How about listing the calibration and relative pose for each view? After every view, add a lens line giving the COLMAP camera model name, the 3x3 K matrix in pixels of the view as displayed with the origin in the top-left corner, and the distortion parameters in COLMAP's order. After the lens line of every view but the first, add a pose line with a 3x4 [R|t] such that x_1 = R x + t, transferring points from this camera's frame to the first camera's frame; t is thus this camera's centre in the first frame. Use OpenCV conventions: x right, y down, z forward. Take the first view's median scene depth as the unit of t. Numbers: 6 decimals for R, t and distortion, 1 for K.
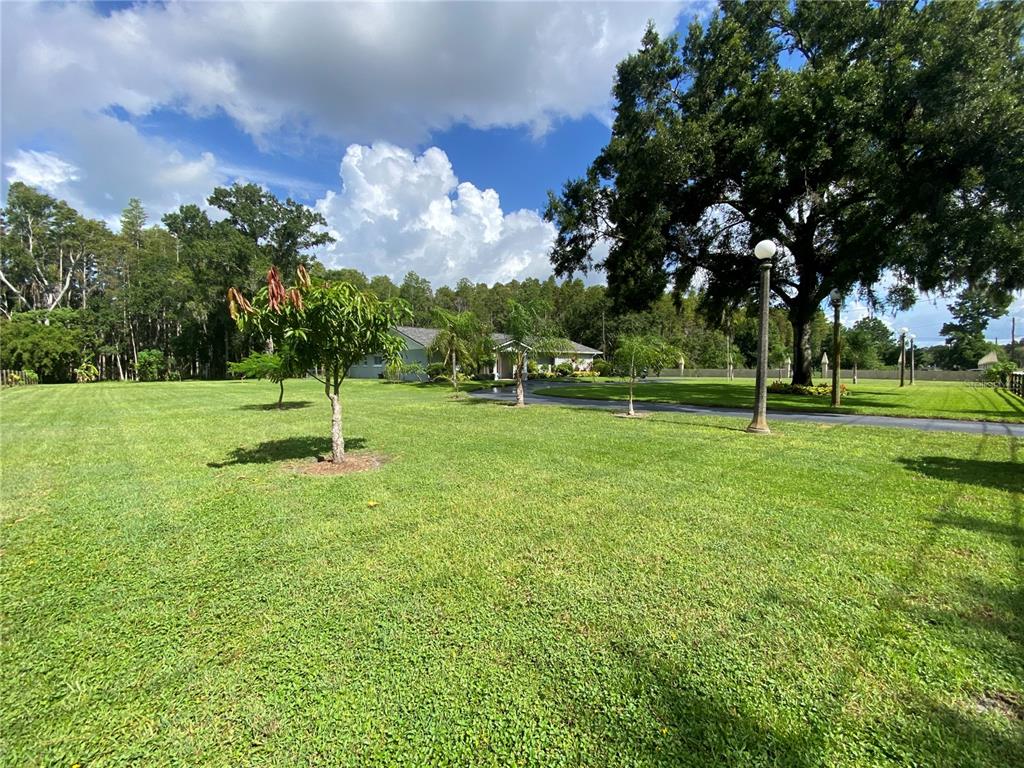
lens RADIAL K [[409.8, 0, 510.8], [0, 409.8, 384.0], [0, 0, 1]] dist [0.004238, 0.000101]
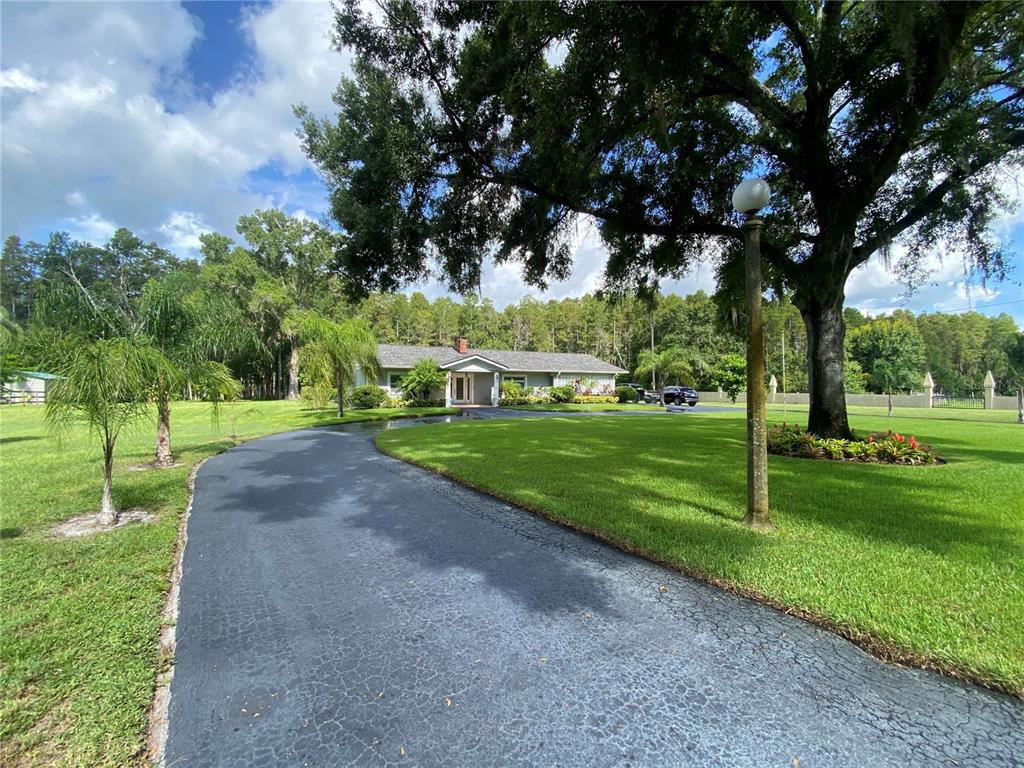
lens RADIAL K [[409.8, 0, 512.8], [0, 409.8, 381.2], [0, 0, 1]] dist [0.004238, 0.000101]
pose [[0.969931, -0.001611, -0.243375, 0.222392], [-0.012244, 0.998389, -0.055405, -0.013272], [0.243073, 0.056719, 0.968348, 0.204342]]
